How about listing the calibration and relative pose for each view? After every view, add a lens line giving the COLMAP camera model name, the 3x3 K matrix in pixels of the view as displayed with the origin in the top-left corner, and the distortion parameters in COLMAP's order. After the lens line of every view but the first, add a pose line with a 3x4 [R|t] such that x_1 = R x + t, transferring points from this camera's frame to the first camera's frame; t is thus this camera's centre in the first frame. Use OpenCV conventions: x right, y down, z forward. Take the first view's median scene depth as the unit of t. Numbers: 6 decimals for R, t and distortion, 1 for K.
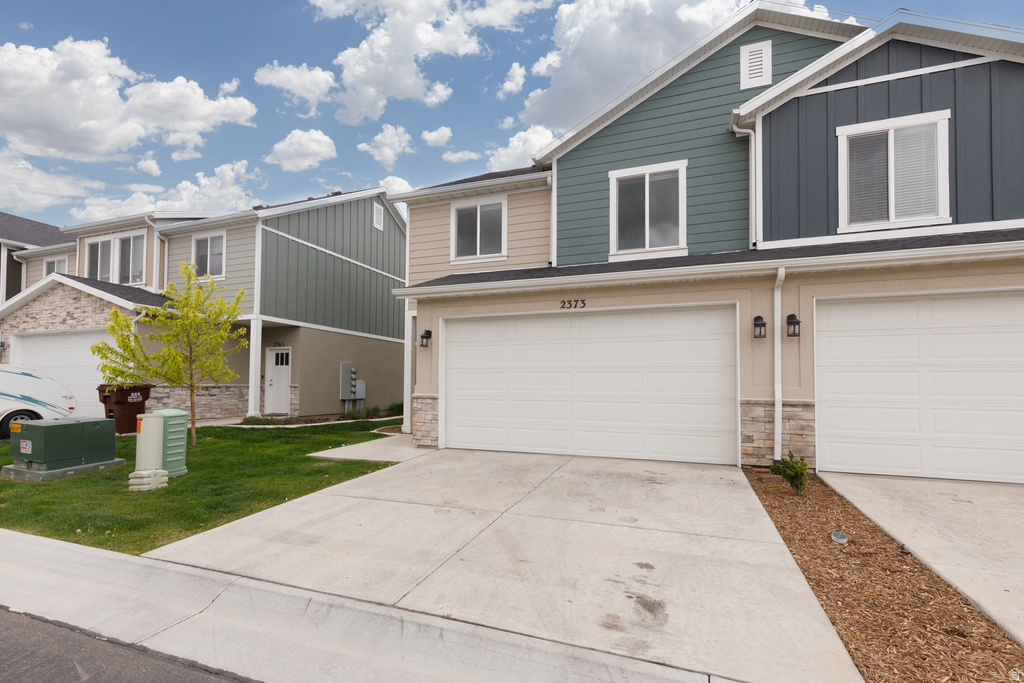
lens RADIAL K [[501.5, 0, 502.1], [0, 501.5, 393.0], [0, 0, 1]] dist [0.004004, -0.000027]
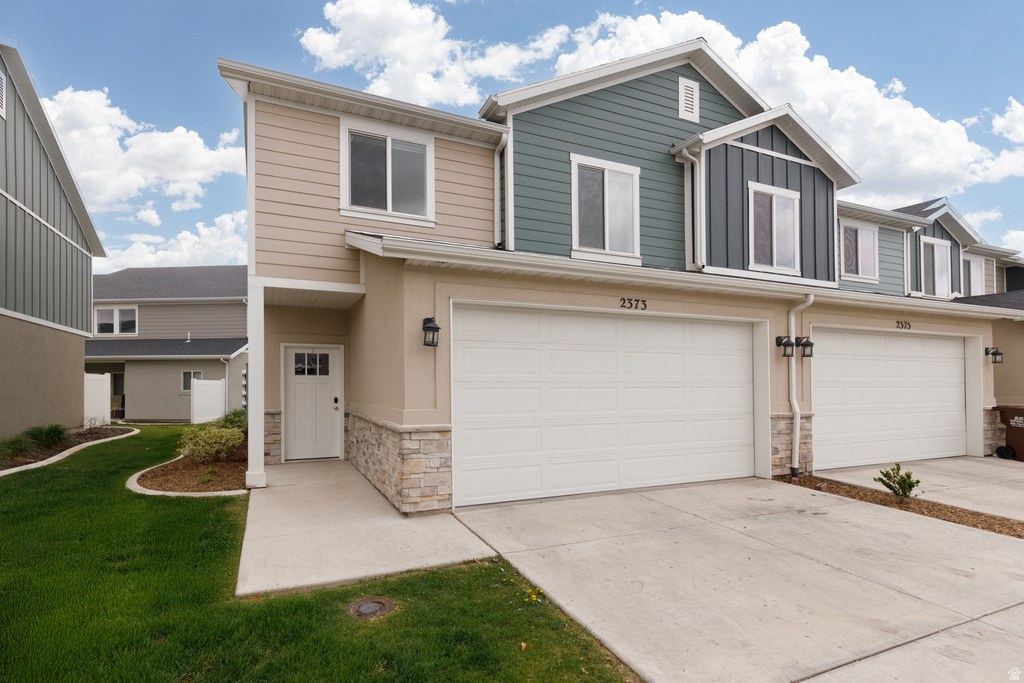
lens RADIAL K [[469.0, 0, 538.5], [0, 469.0, 391.8], [0, 0, 1]] dist [0.011890, 0.000064]
pose [[0.714053, -0.017268, 0.699879, -0.496110], [0.015221, 0.999842, 0.009140, -0.044496], [-0.699927, 0.004126, 0.714203, 0.563847]]
